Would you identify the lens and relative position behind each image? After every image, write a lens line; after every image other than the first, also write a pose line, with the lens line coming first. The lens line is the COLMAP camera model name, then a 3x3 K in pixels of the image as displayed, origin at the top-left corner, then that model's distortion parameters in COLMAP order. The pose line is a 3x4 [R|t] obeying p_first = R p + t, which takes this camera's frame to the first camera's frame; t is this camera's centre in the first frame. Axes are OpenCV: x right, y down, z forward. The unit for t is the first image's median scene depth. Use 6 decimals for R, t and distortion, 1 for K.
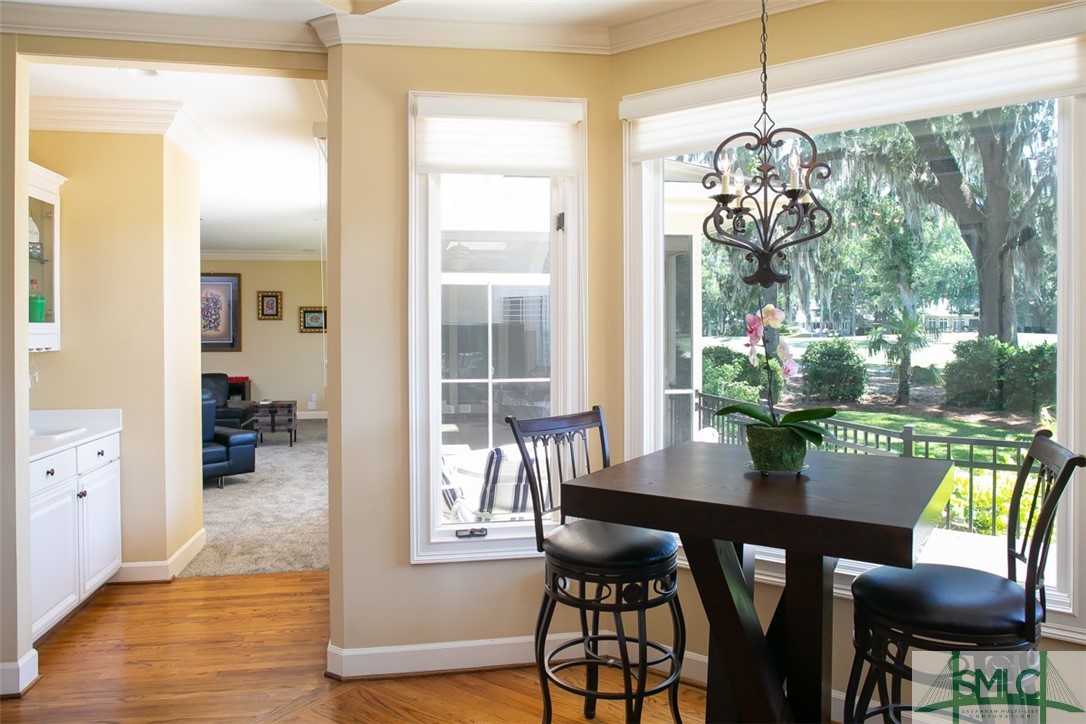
lens RADIAL K [[753.9, 0, 536.7], [0, 753.9, 343.5], [0, 0, 1]] dist [-0.056277, 0.040811]
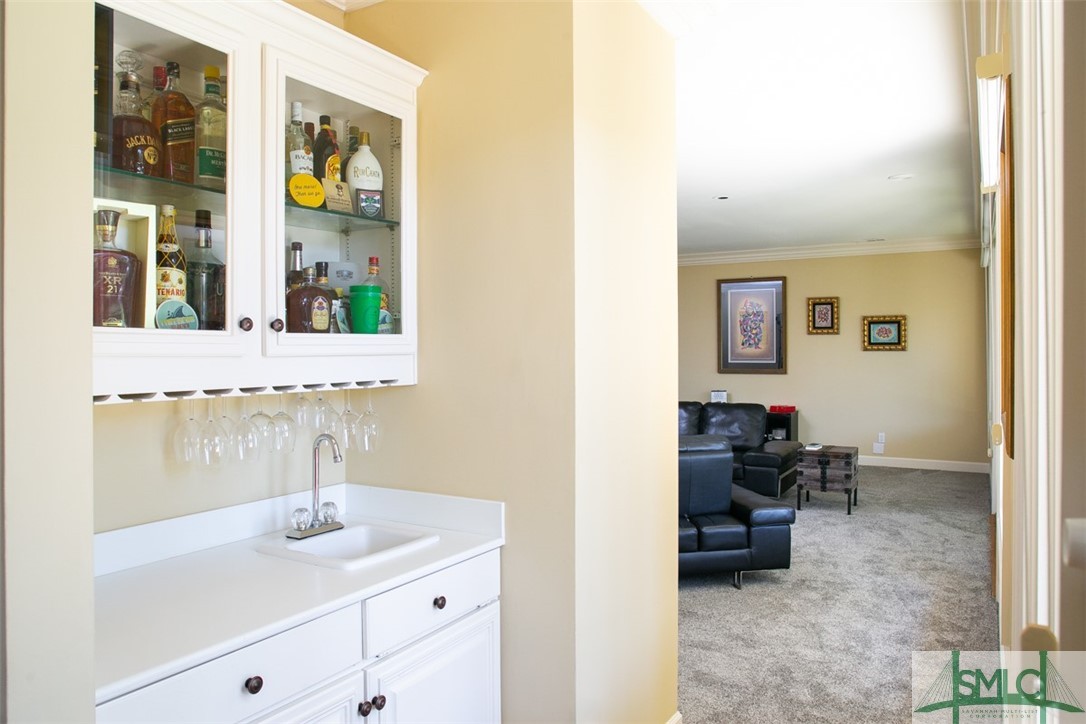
lens RADIAL K [[753.9, 0, 536.7], [0, 753.9, 343.5], [0, 0, 1]] dist [-0.056277, 0.040811]
pose [[0.755279, -0.002791, -0.655397, -0.092496], [-0.011992, 0.999765, -0.018077, -0.005437], [0.655294, 0.021512, 0.755068, 0.282919]]
